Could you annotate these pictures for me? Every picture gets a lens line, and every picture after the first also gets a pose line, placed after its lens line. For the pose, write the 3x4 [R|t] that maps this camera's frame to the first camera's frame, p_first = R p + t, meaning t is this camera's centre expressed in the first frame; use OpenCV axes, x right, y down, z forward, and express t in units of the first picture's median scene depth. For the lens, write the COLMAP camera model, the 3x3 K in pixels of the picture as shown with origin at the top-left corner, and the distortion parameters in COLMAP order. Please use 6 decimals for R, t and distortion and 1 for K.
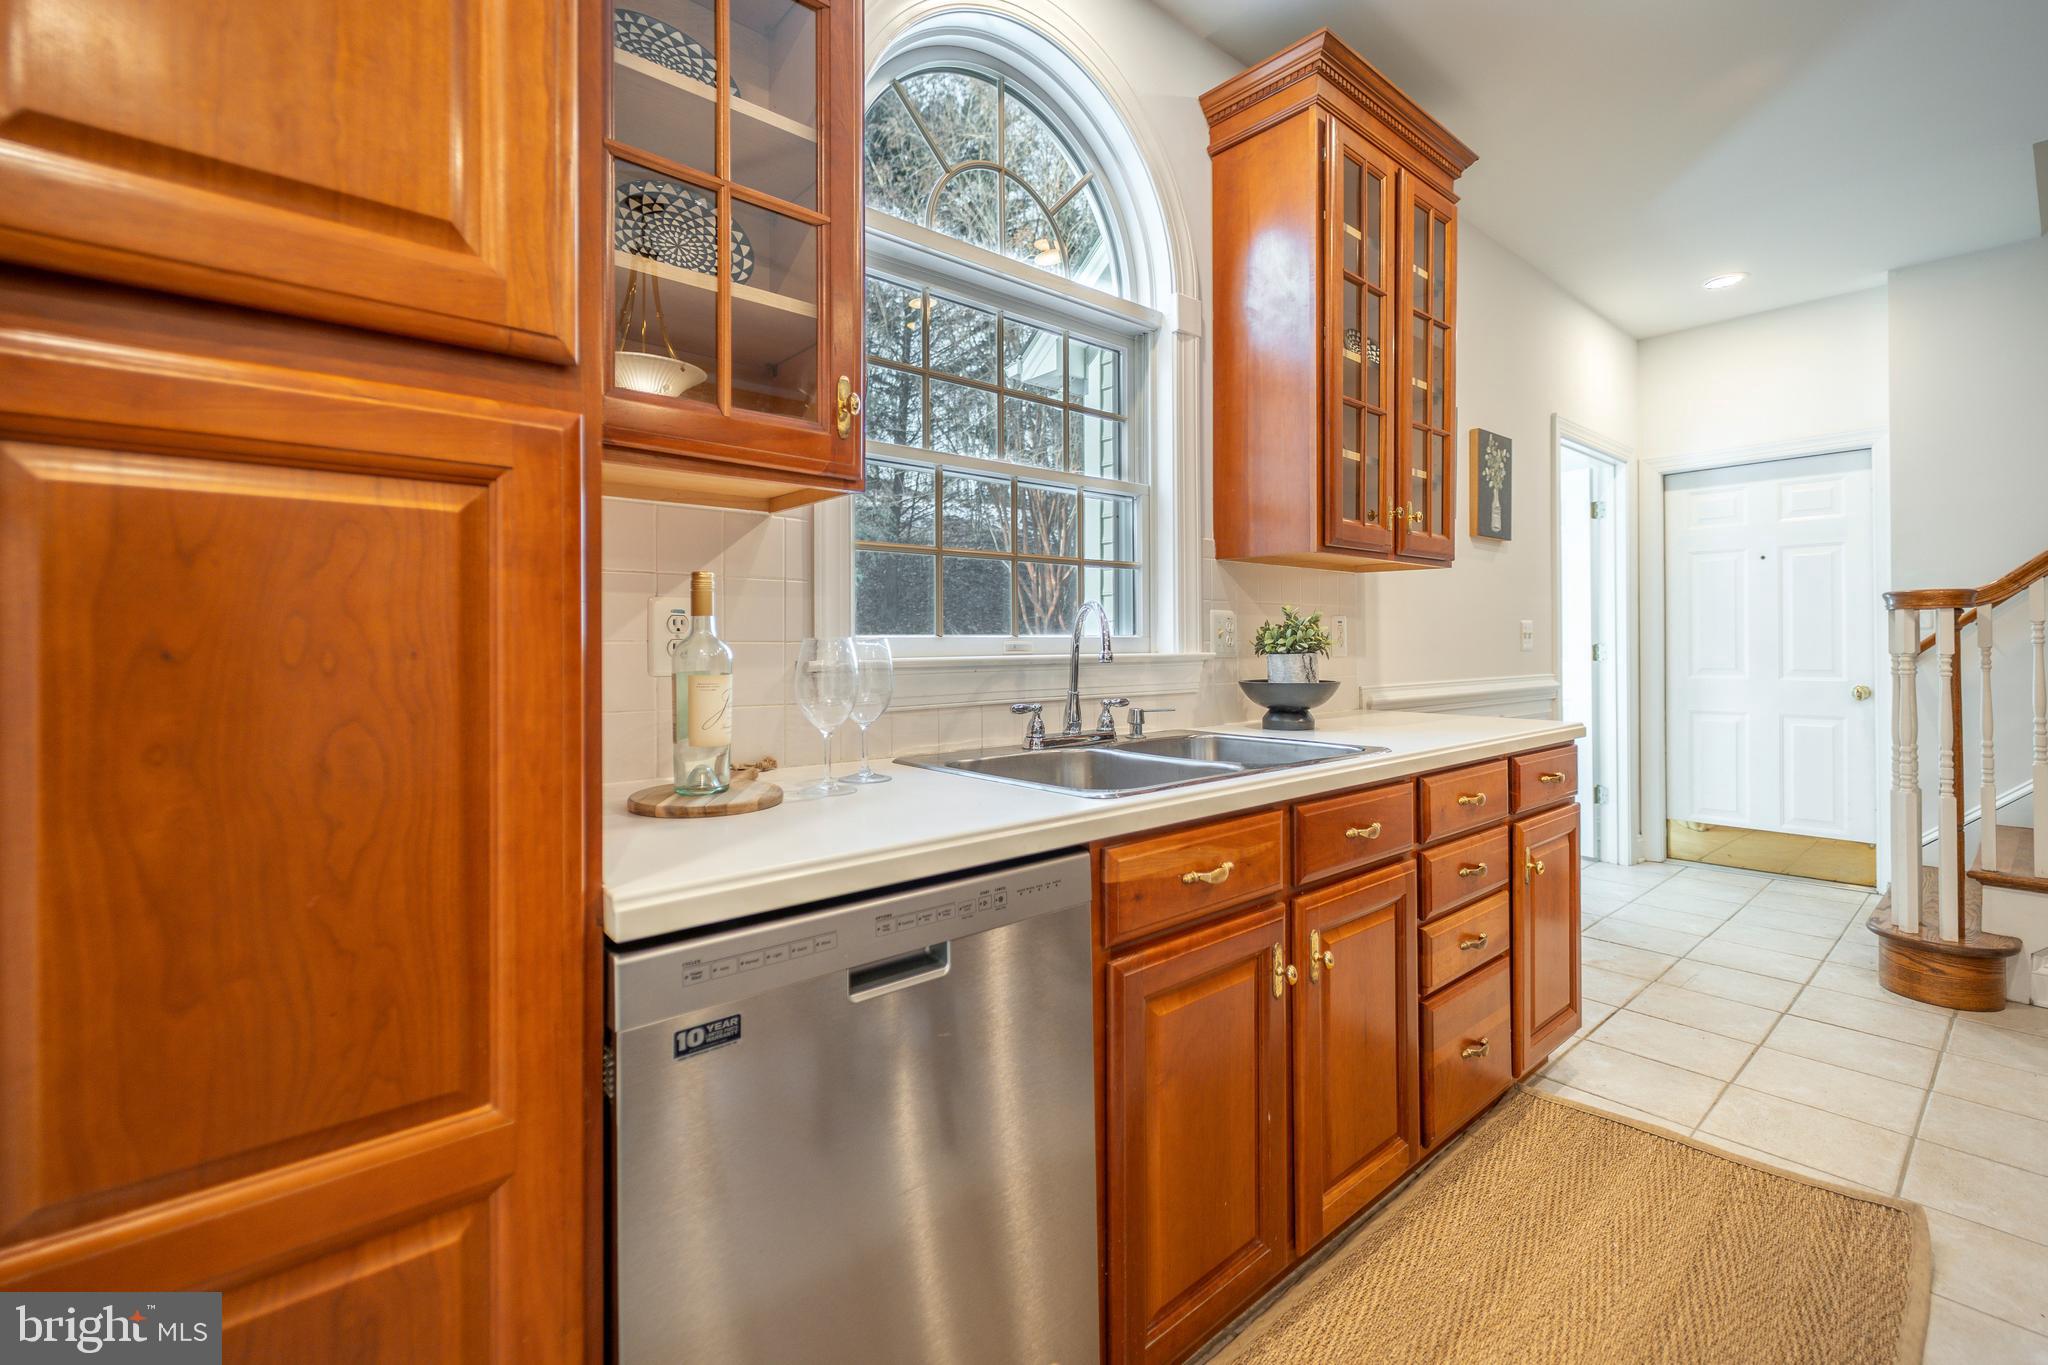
lens RADIAL K [[834.8, 0, 1011.4], [0, 834.8, 650.6], [0, 0, 1]] dist [0.001816, 0.000333]
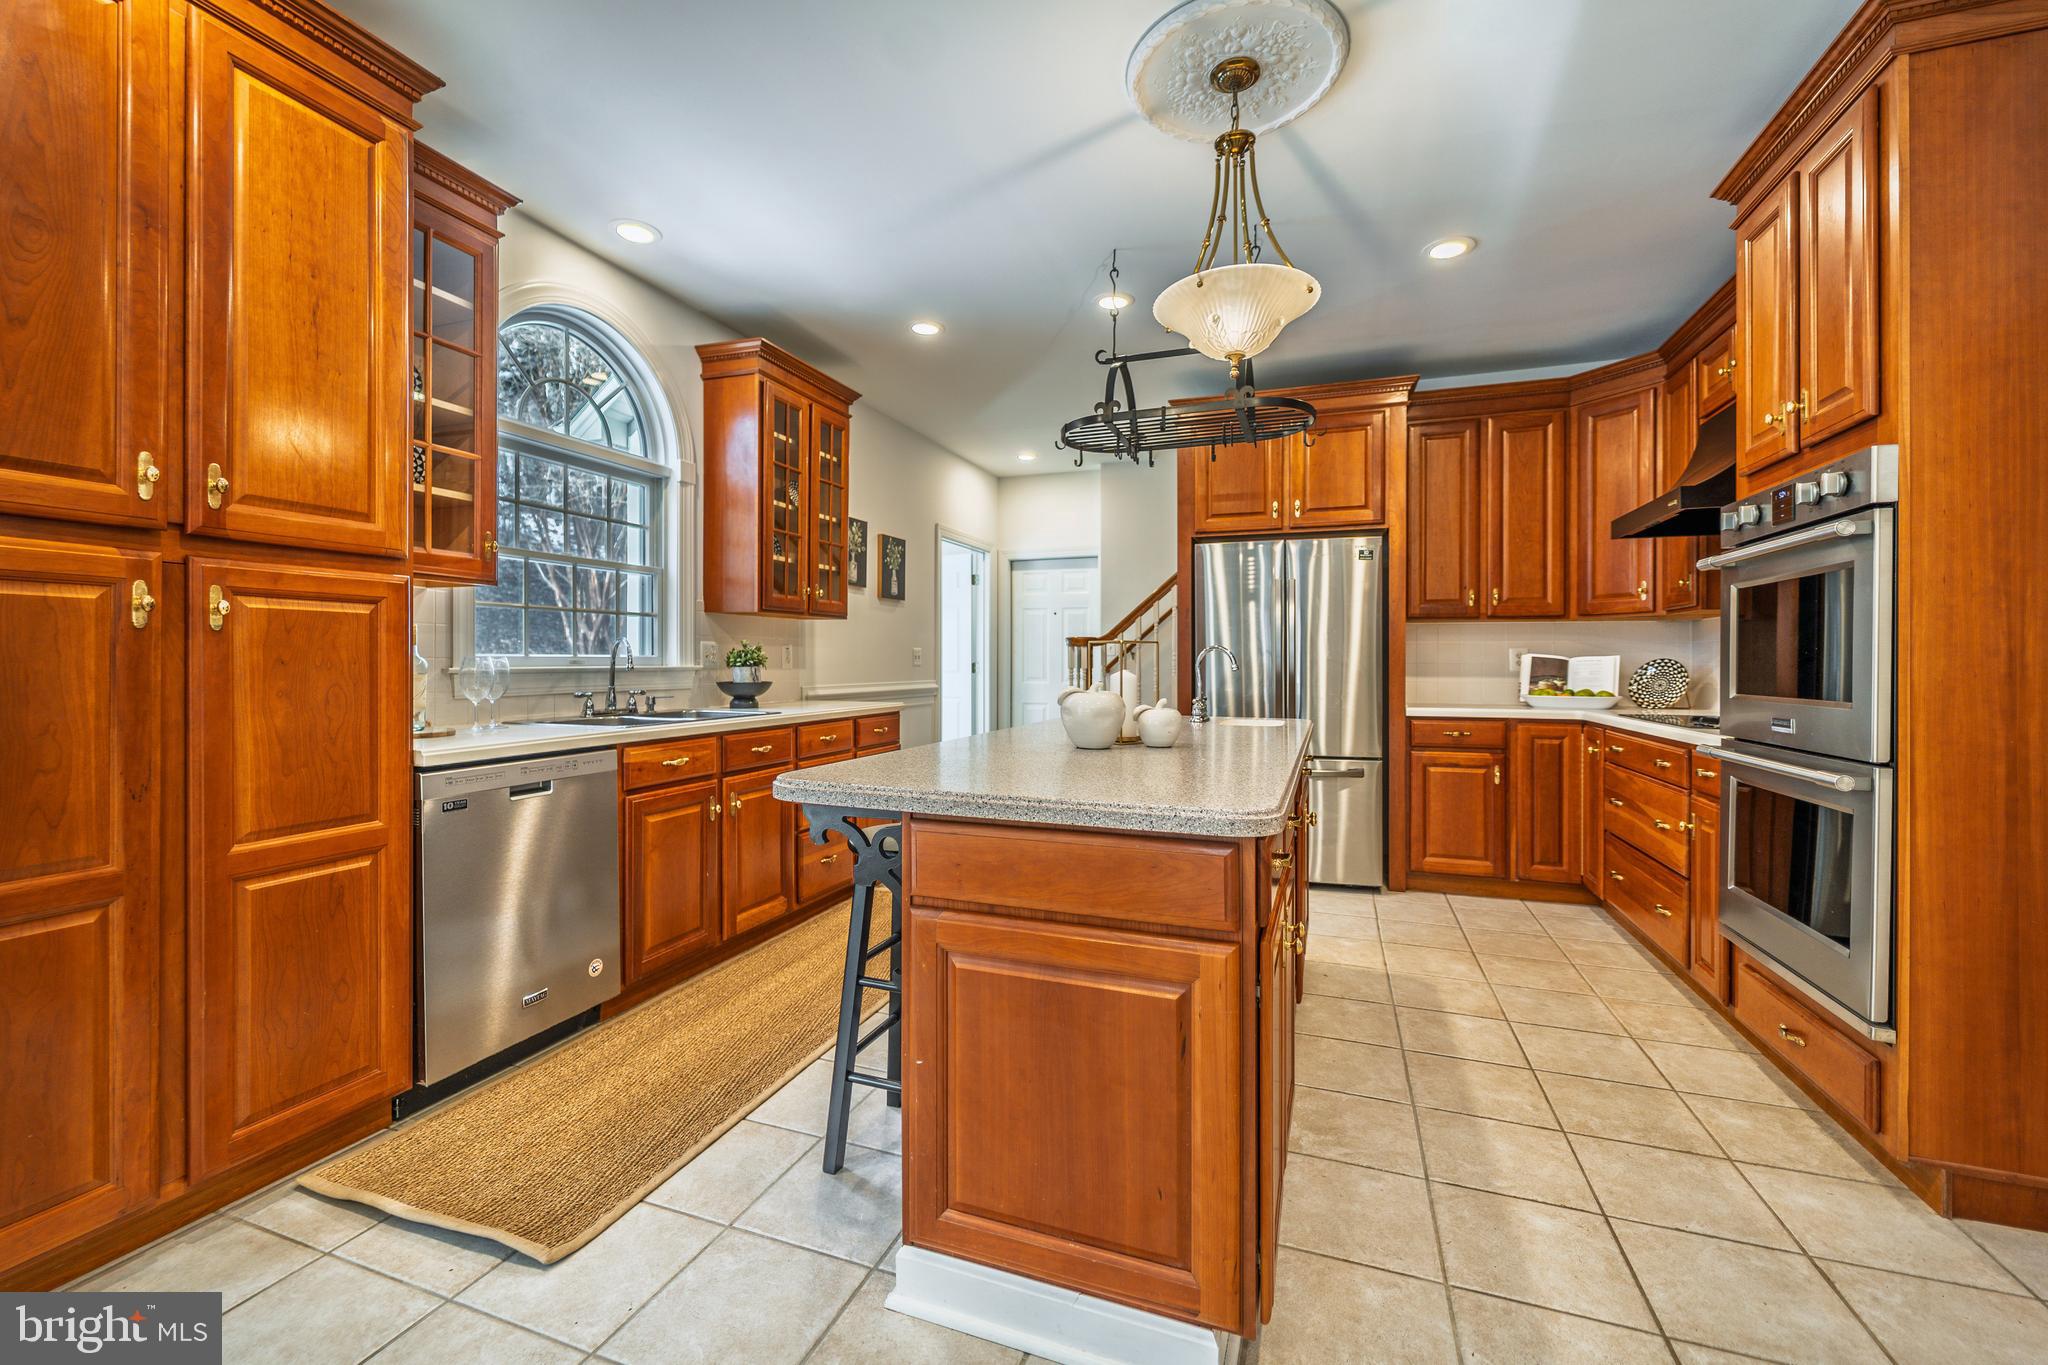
lens RADIAL K [[834.1, 0, 1021.6], [0, 834.1, 660.9], [0, 0, 1]] dist [0.000836, 0.000189]
pose [[0.868039, 0.006250, 0.496456, -0.046886], [-0.002079, 0.999958, -0.008952, 0.006623], [-0.496491, 0.006738, 0.868016, -0.901653]]
